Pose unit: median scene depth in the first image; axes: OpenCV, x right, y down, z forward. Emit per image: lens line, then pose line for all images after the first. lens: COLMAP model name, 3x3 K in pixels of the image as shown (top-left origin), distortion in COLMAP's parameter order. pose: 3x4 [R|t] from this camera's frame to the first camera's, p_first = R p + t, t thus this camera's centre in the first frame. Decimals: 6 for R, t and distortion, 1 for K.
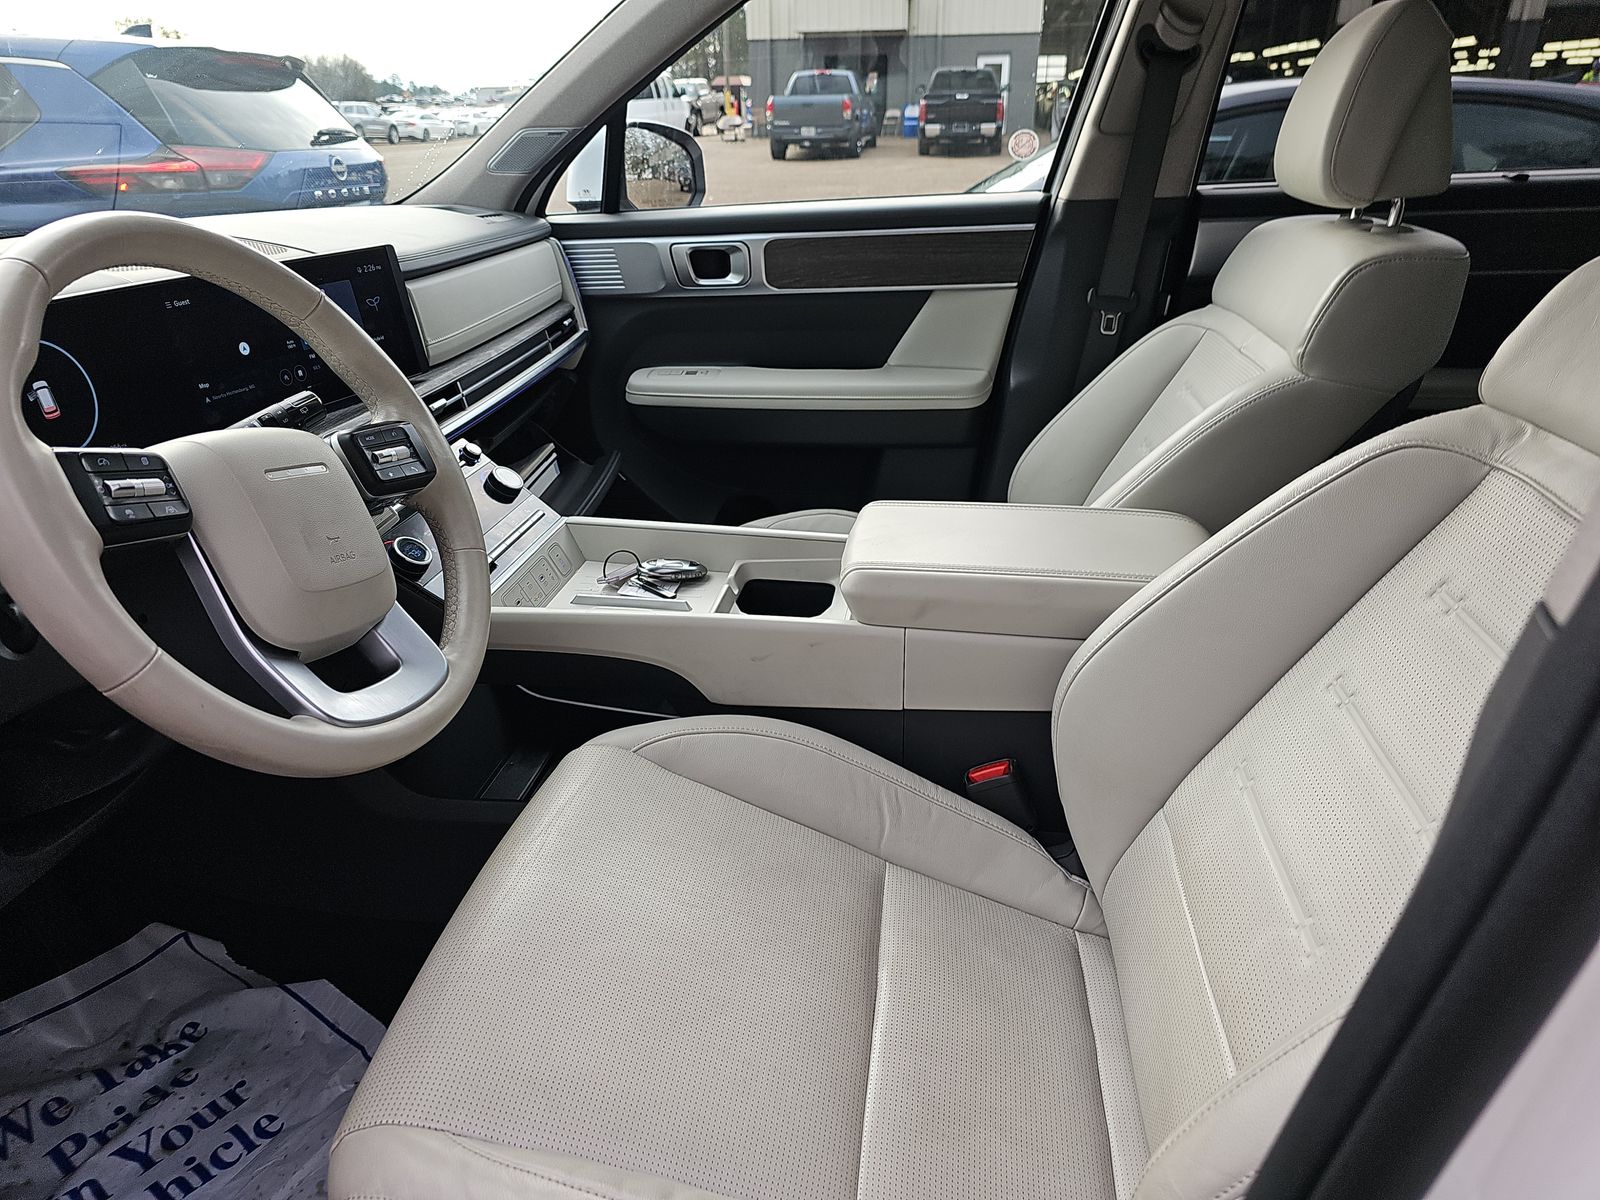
lens RADIAL K [[1049.5, 0, 825.6], [0, 1049.5, 601.8], [0, 0, 1]] dist [0.060269, -0.050485]
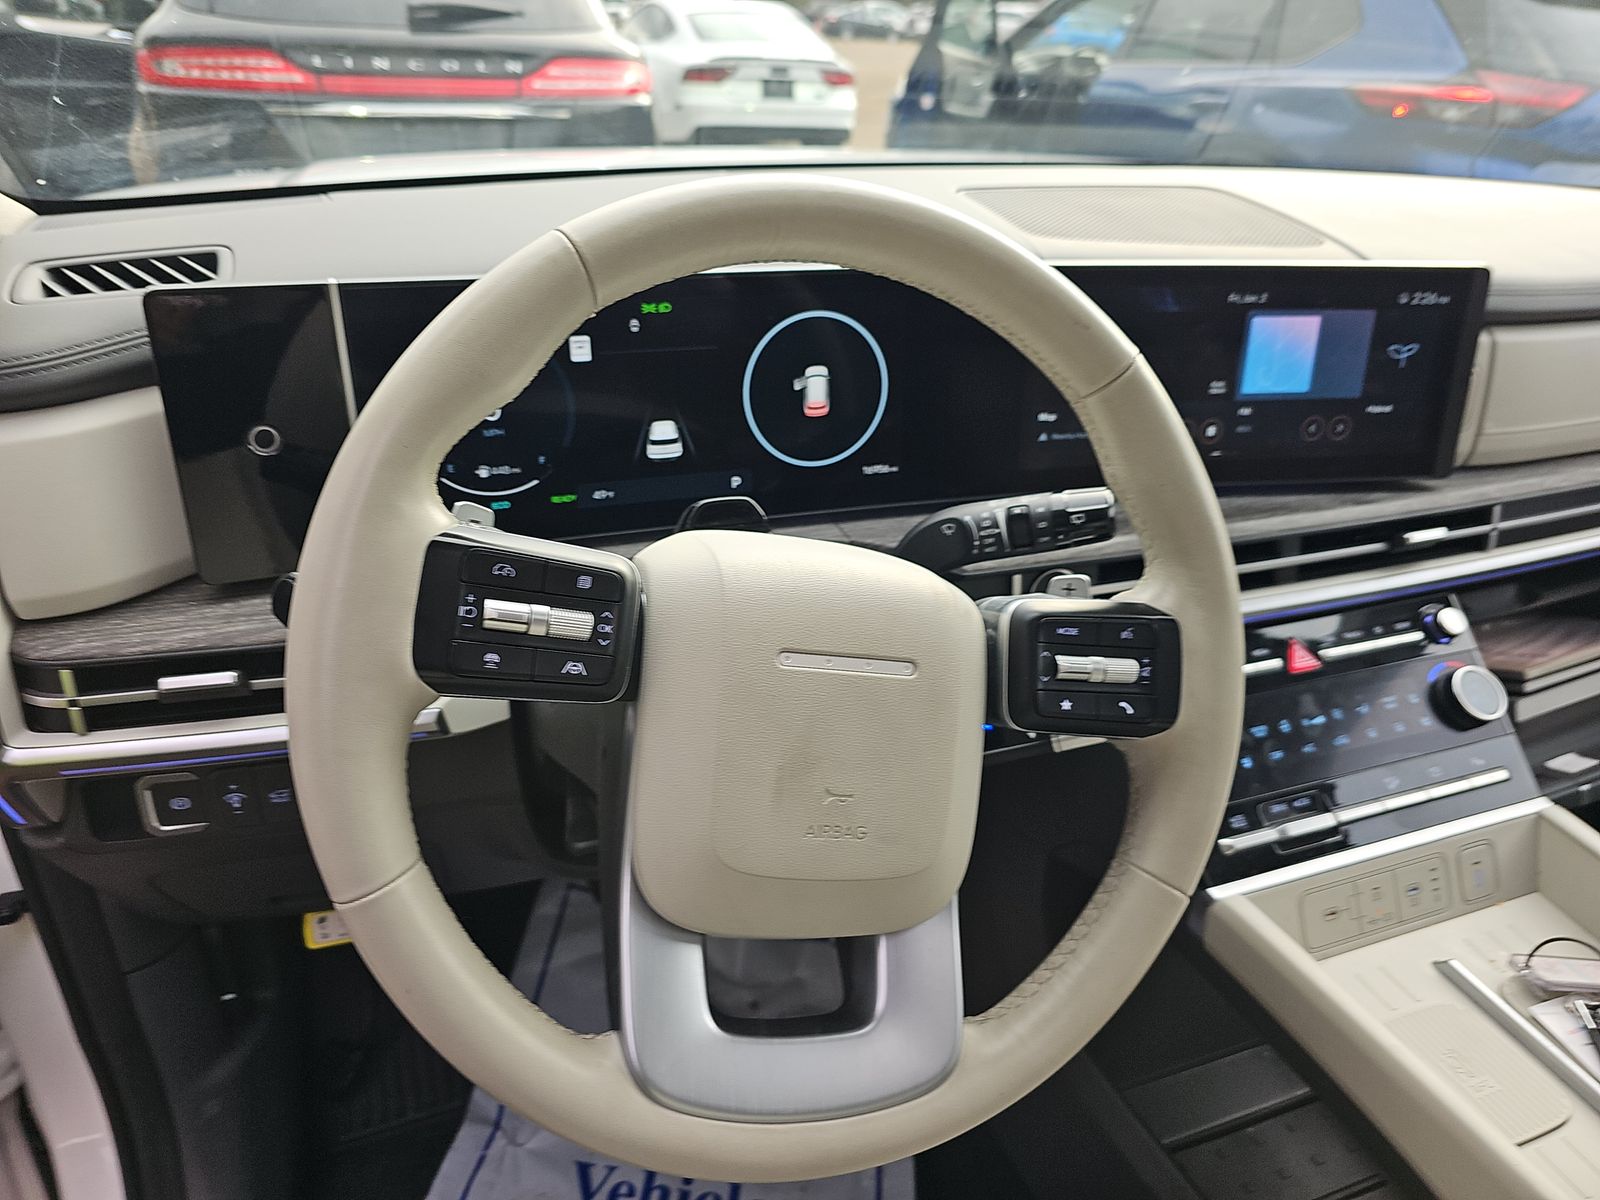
lens RADIAL K [[1049.5, 0, 825.6], [0, 1049.5, 601.8], [0, 0, 1]] dist [0.060269, -0.050485]
pose [[0.476093, 0.454796, -0.752659, -0.061705], [-0.409703, 0.872033, 0.267772, -0.175455], [0.778125, 0.180883, 0.601500, 0.389257]]
